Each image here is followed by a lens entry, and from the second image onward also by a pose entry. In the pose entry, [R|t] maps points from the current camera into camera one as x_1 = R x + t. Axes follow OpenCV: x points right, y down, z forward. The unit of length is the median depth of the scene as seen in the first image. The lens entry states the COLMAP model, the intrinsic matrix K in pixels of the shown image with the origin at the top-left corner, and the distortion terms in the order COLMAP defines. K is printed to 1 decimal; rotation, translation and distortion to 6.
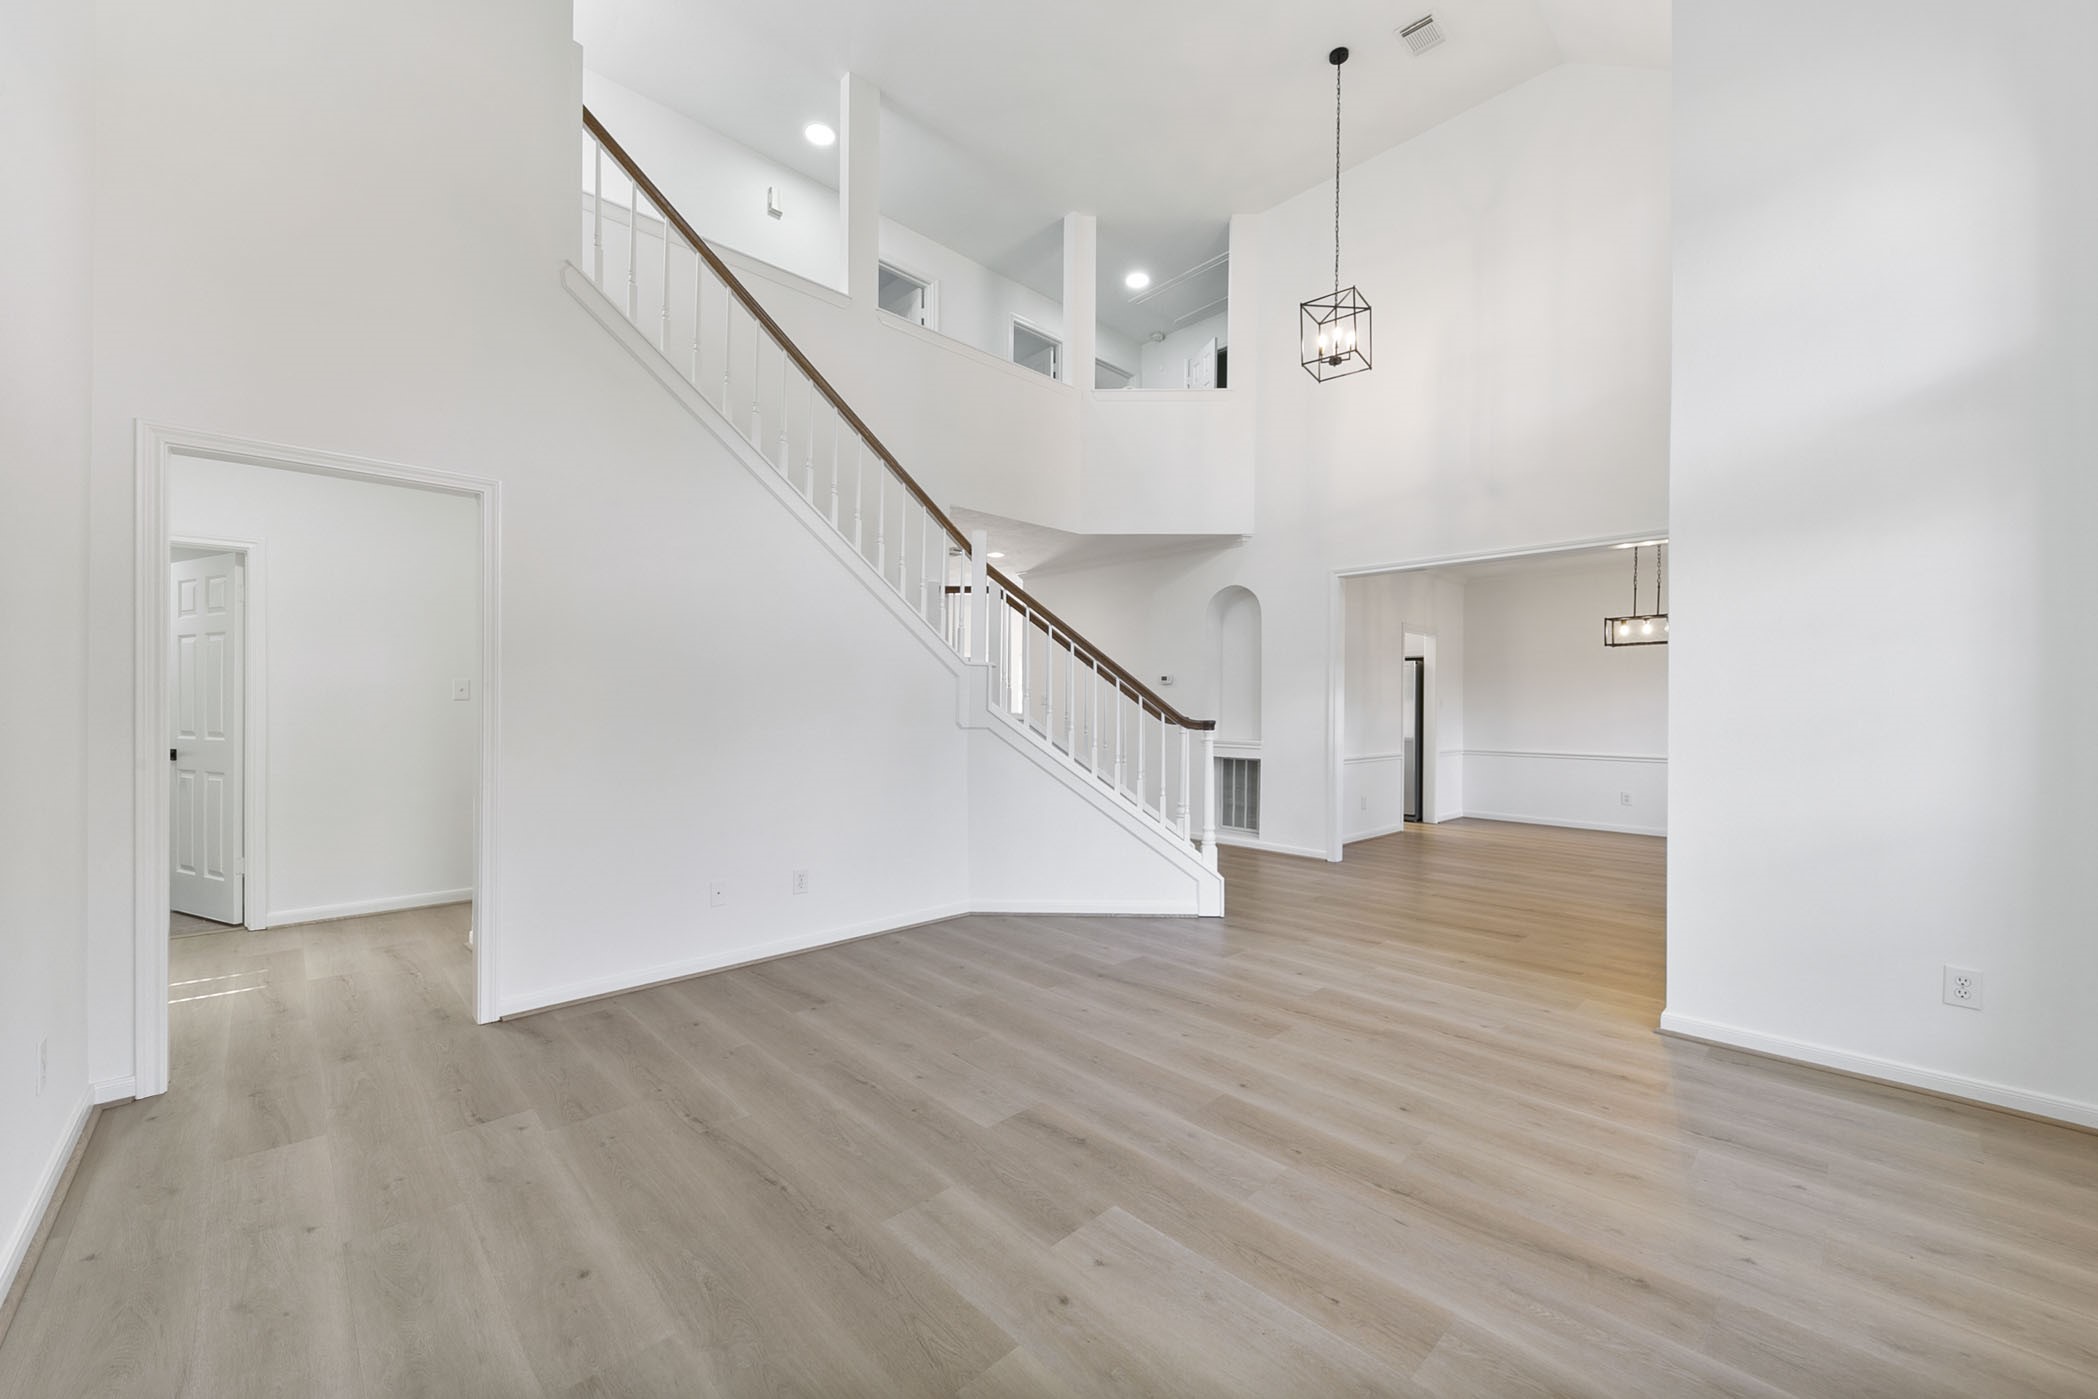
lens RADIAL K [[806.6, 0, 1051.2], [0, 806.6, 713.6], [0, 0, 1]] dist [0.015459, -0.009007]
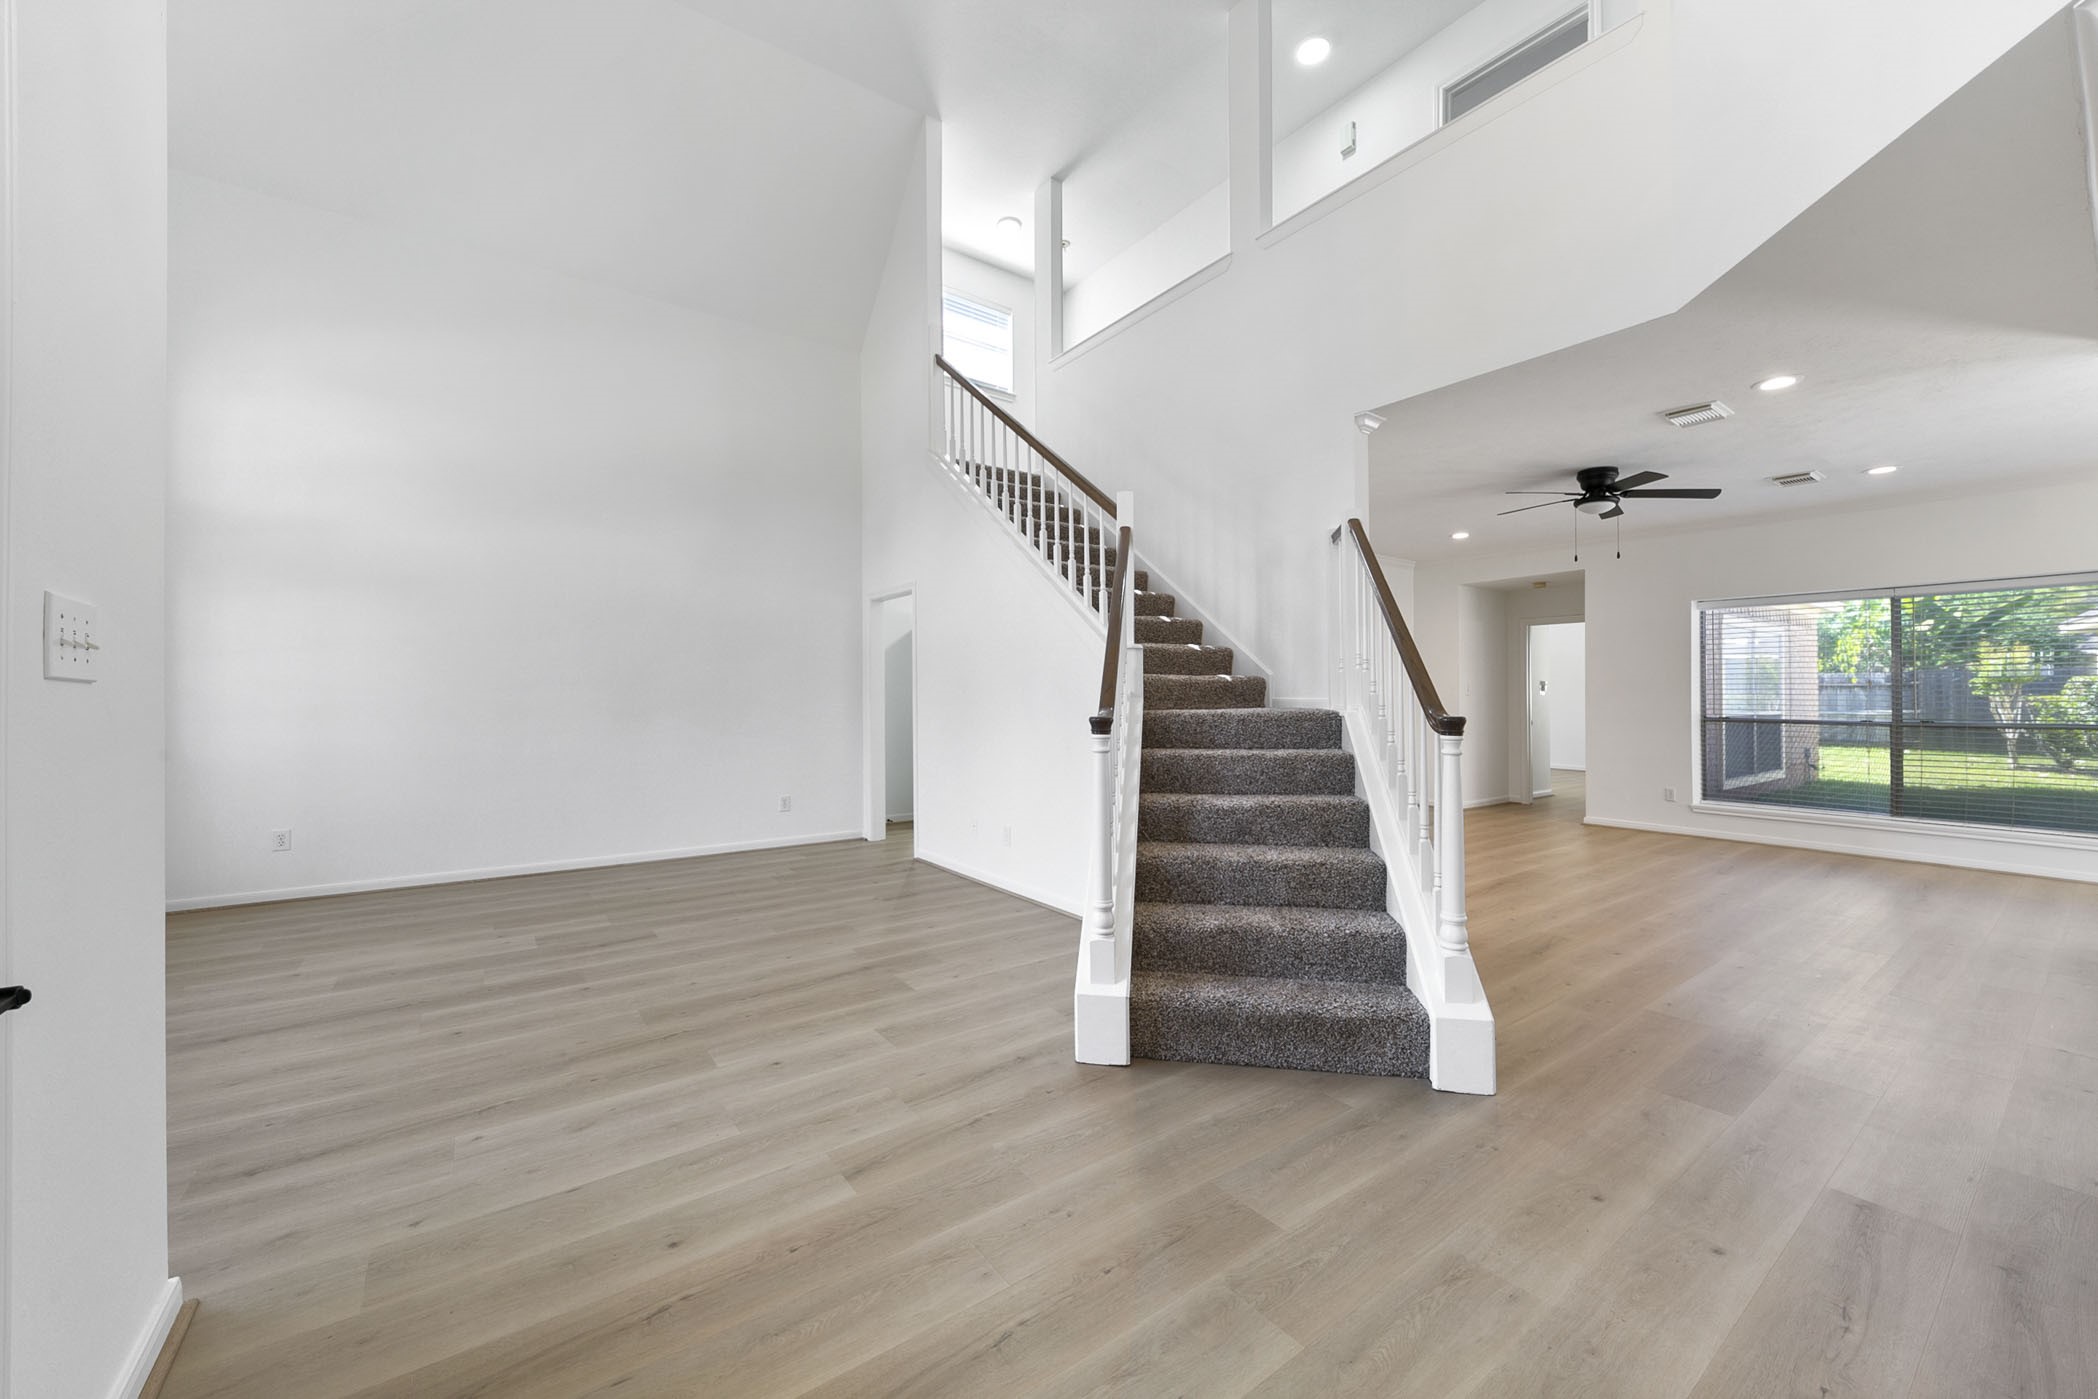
lens RADIAL K [[800.0, 0, 1054.2], [0, 800.0, 694.0], [0, 0, 1]] dist [0.016618, -0.008196]
pose [[-0.142486, -0.009041, -0.989756, 1.288257], [-0.009594, 0.999924, -0.007752, -0.001807], [0.989750, 0.008392, -0.142562, 1.765024]]
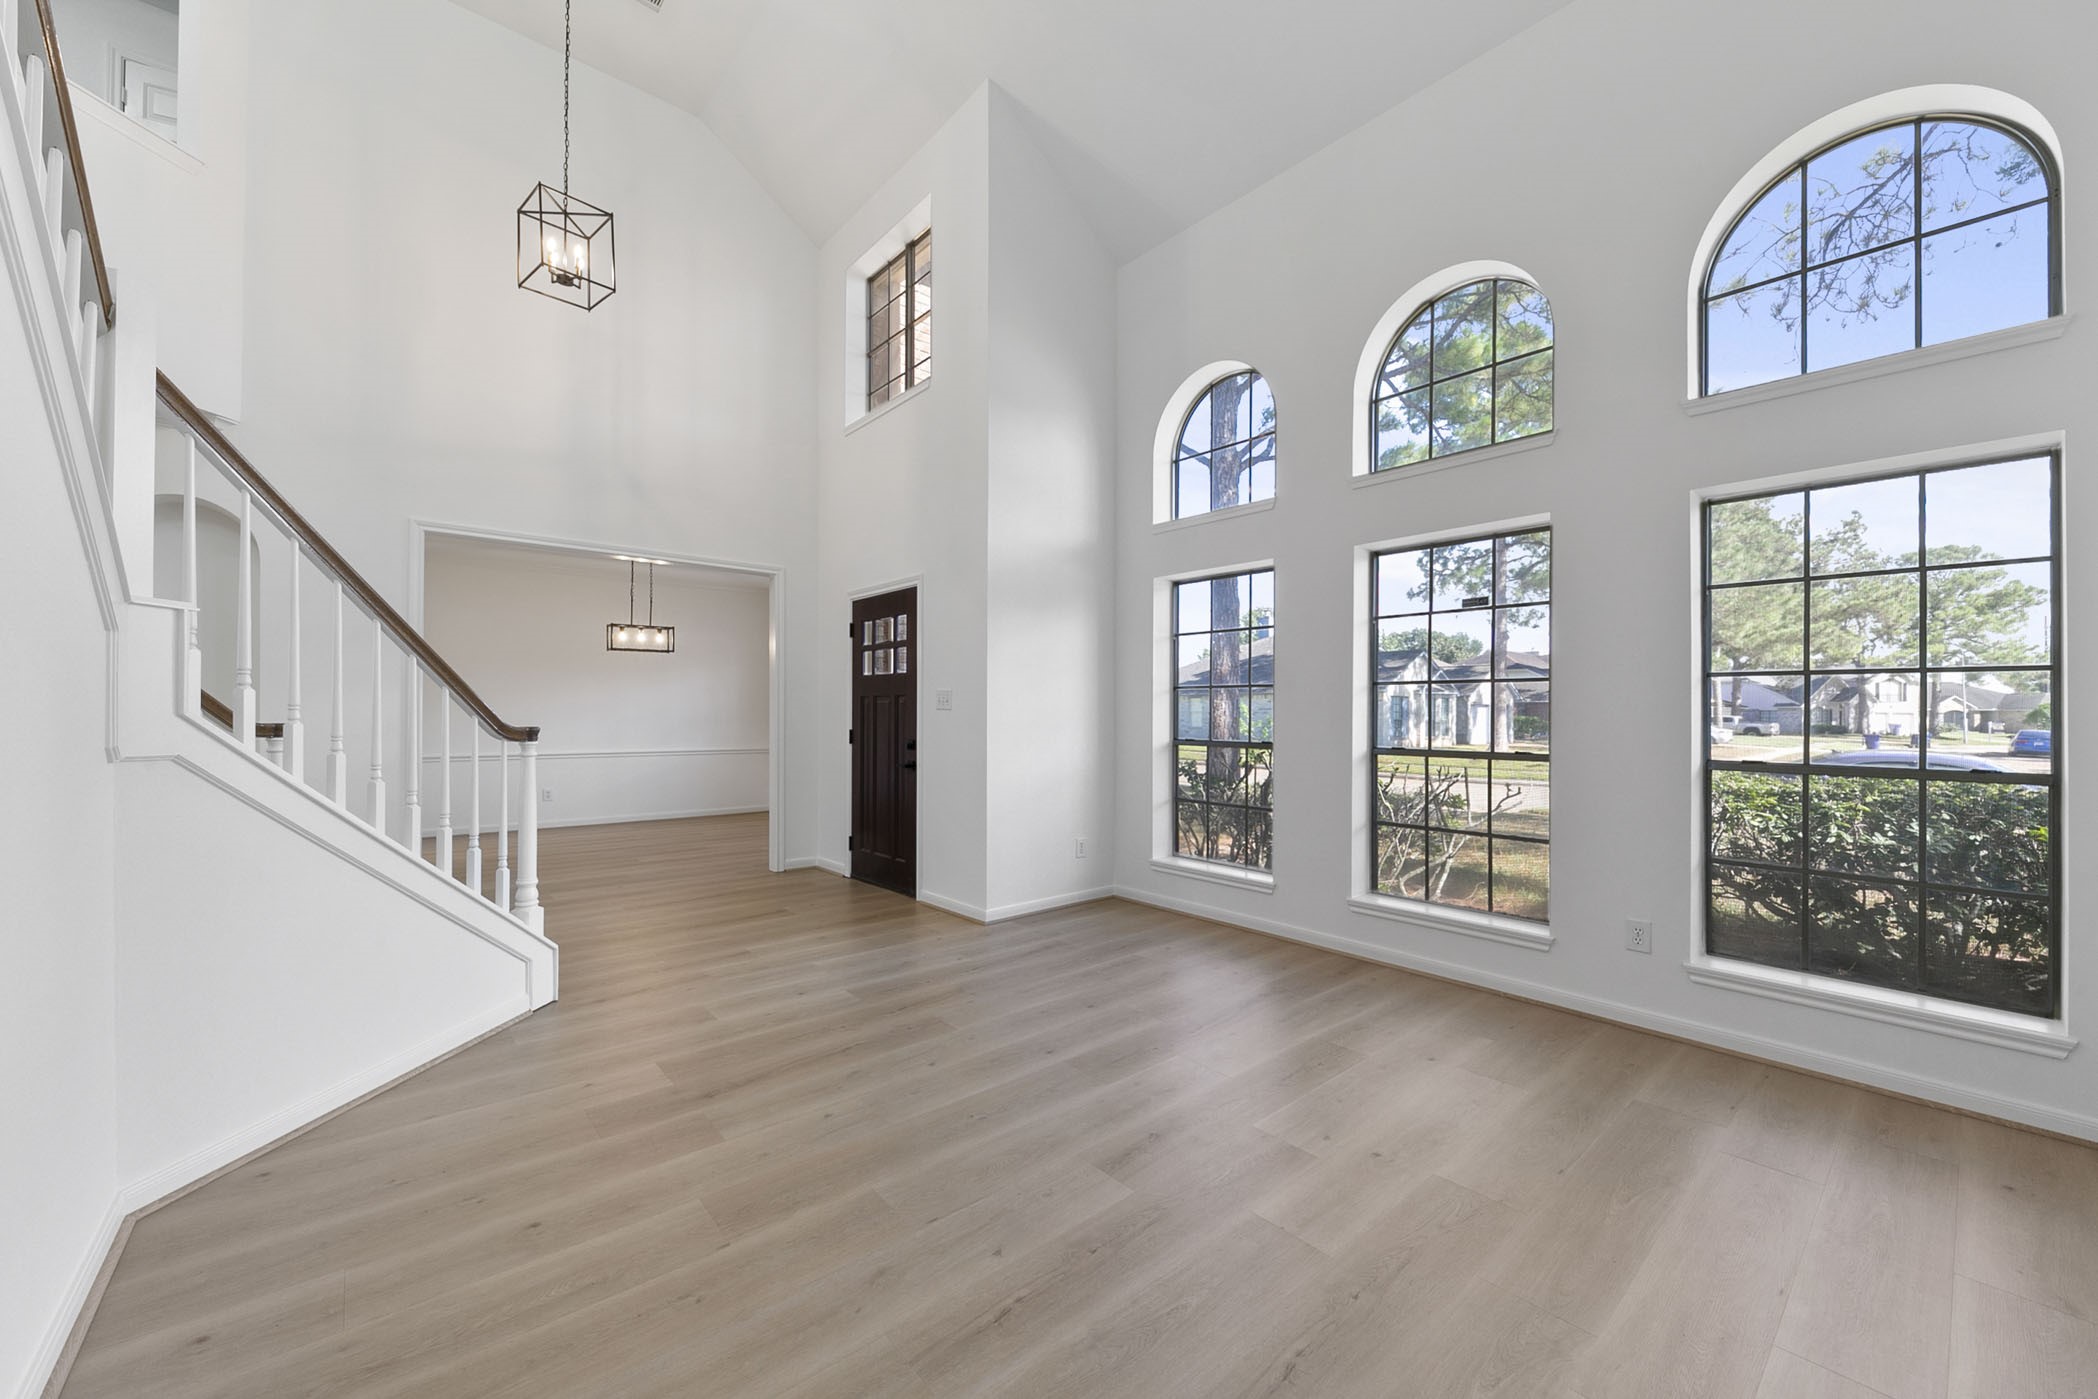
lens RADIAL K [[796.2, 0, 1052.8], [0, 796.2, 718.8], [0, 0, 1]] dist [0.016004, -0.008540]
pose [[0.056684, -0.013319, 0.998303, -0.785156], [0.003212, 0.999908, 0.013158, -0.011025], [-0.998387, 0.002461, 0.056721, 0.862046]]
